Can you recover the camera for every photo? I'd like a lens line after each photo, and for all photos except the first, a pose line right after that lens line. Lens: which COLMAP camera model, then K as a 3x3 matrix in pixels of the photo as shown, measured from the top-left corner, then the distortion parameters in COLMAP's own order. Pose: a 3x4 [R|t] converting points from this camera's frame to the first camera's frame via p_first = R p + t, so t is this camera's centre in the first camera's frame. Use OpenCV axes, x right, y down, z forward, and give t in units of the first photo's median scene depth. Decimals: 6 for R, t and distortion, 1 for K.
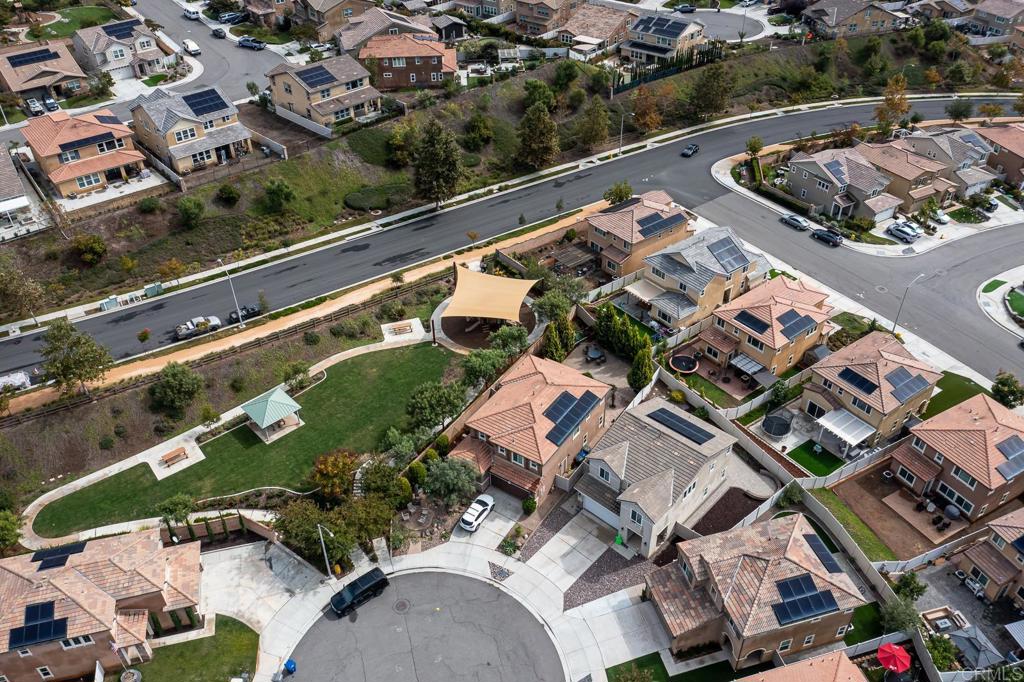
lens RADIAL K [[807.2, 0, 512.0], [0, 807.2, 341.0], [0, 0, 1]] dist [-0.007221, 0.005243]
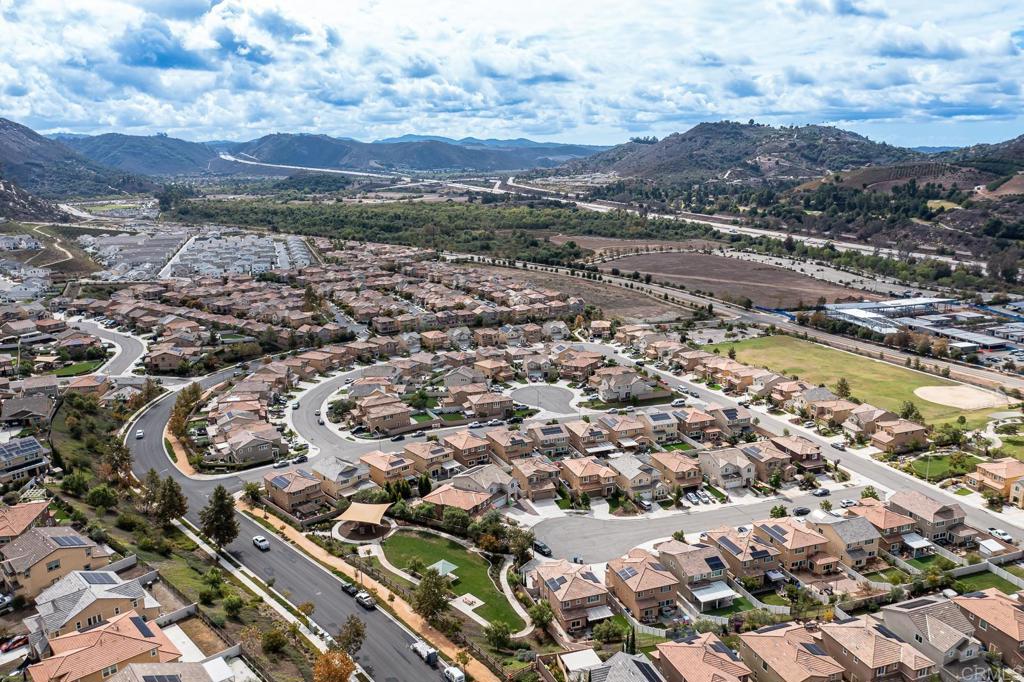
lens RADIAL K [[821.1, 0, 512.0], [0, 821.1, 341.0], [0, 0, 1]] dist [-0.020861, 0.006142]
pose [[-0.057945, -0.219965, 0.973785, -1.725986], [0.611996, 0.762820, 0.208728, -0.521622], [-0.788736, 0.608047, 0.090416, 0.314580]]
